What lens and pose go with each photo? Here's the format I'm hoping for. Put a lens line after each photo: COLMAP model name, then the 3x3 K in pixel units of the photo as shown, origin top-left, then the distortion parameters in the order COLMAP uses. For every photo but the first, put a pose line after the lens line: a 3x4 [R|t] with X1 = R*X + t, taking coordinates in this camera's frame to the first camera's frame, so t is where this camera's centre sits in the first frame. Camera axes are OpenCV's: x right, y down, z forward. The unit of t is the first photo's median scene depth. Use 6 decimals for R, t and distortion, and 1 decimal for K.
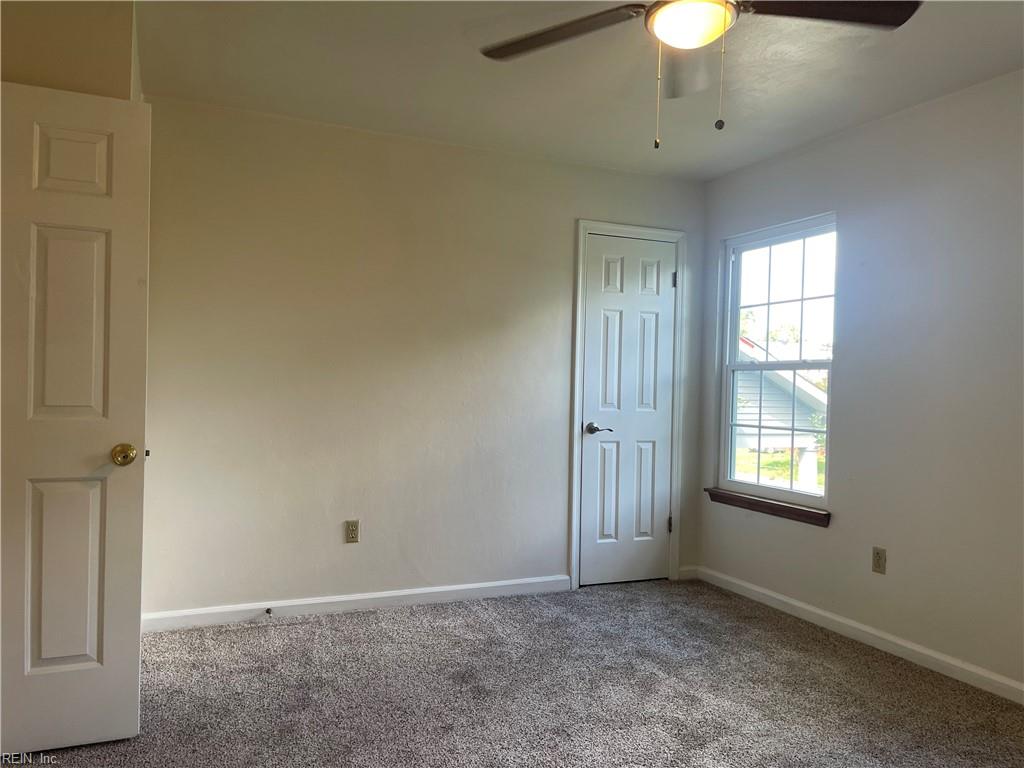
lens RADIAL K [[775.5, 0, 511.5], [0, 775.5, 392.3], [0, 0, 1]] dist [0.069819, -0.099845]
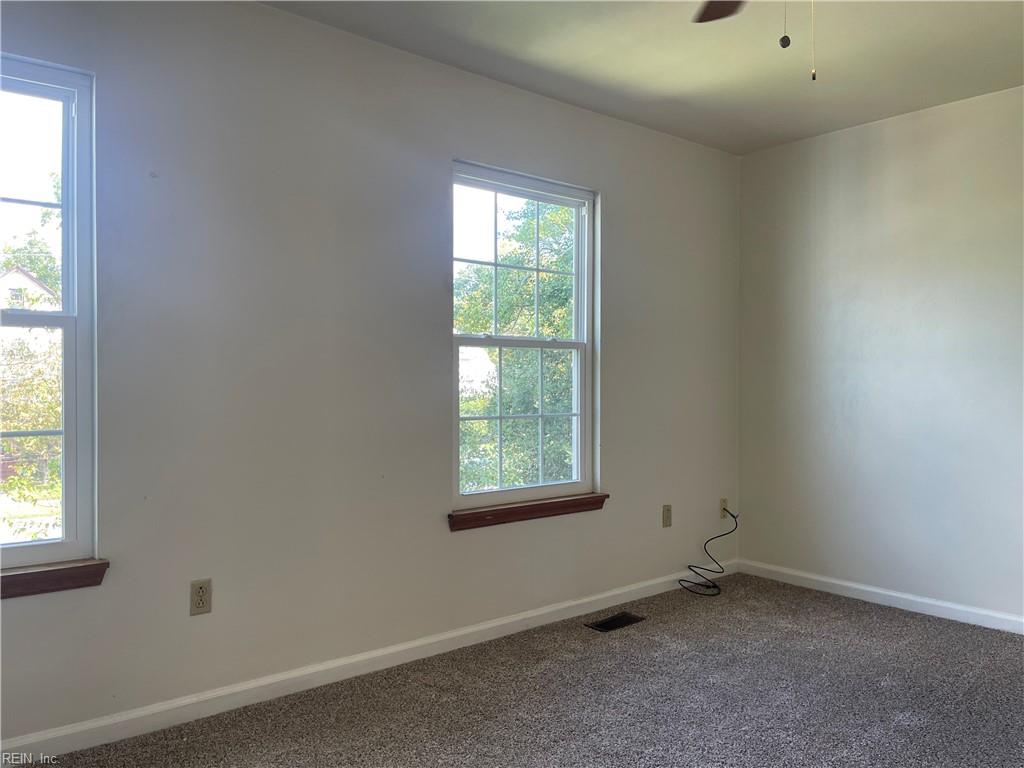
lens RADIAL K [[775.5, 0, 514.3], [0, 775.5, 383.4], [0, 0, 1]] dist [0.069819, -0.099845]
pose [[-0.286646, -0.024076, 0.957734, -0.259765], [0.004016, 0.999645, 0.026332, -0.001433], [-0.958028, 0.011394, -0.286448, 0.785467]]
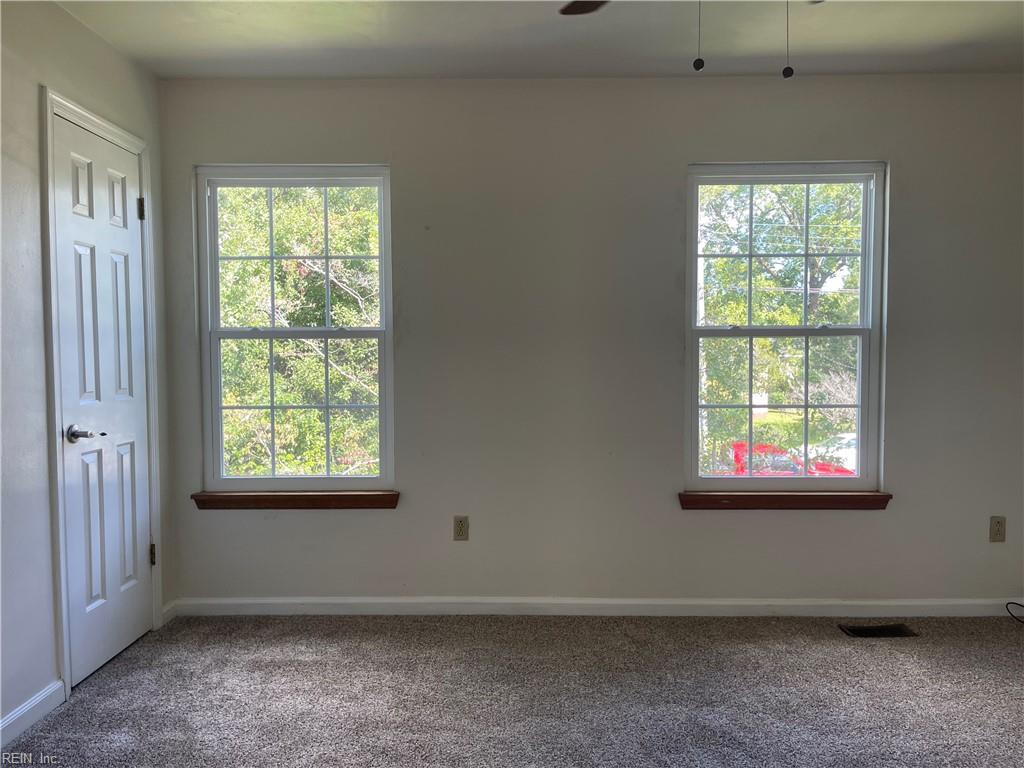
lens RADIAL K [[775.5, 0, 513.8], [0, 775.5, 386.2], [0, 0, 1]] dist [0.069819, -0.099845]
pose [[0.405847, -0.064485, 0.911663, -0.342130], [0.023012, 0.997912, 0.060342, -0.022711], [-0.913651, -0.003510, 0.406484, 0.450799]]
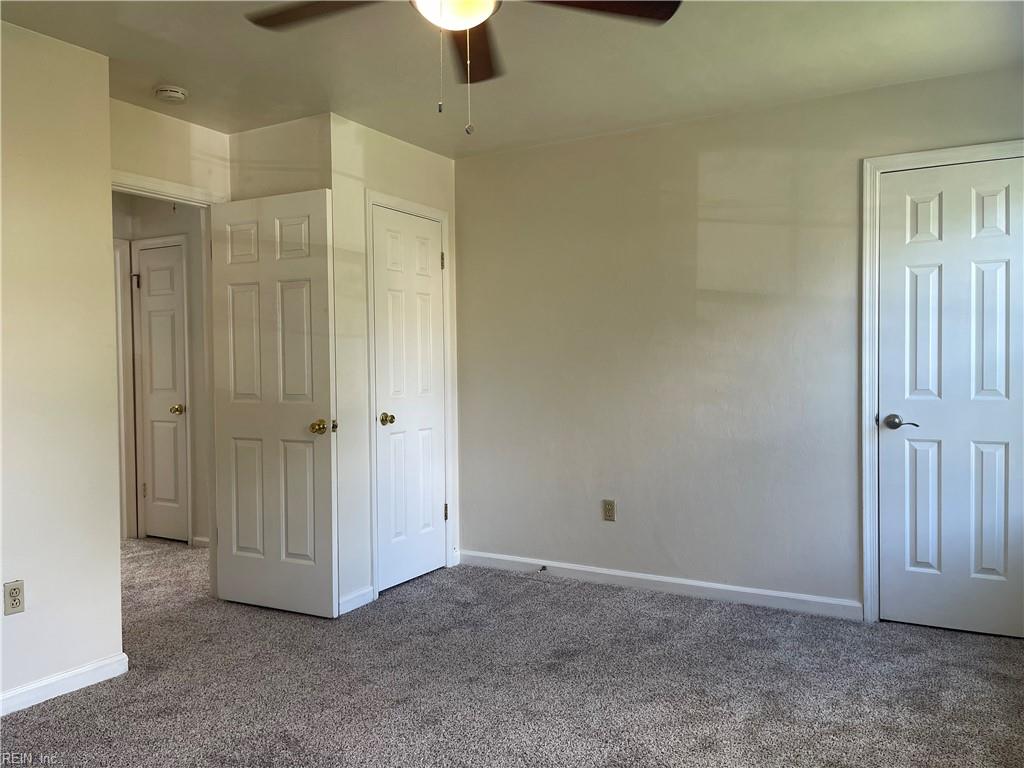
lens RADIAL K [[775.5, 0, 520.5], [0, 775.5, 385.6], [0, 0, 1]] dist [0.069819, -0.099845]
pose [[0.595944, -0.012003, -0.802937, 0.544833], [0.016282, 0.999863, -0.002862, 0.006755], [0.802861, -0.011368, 0.596058, 0.245414]]
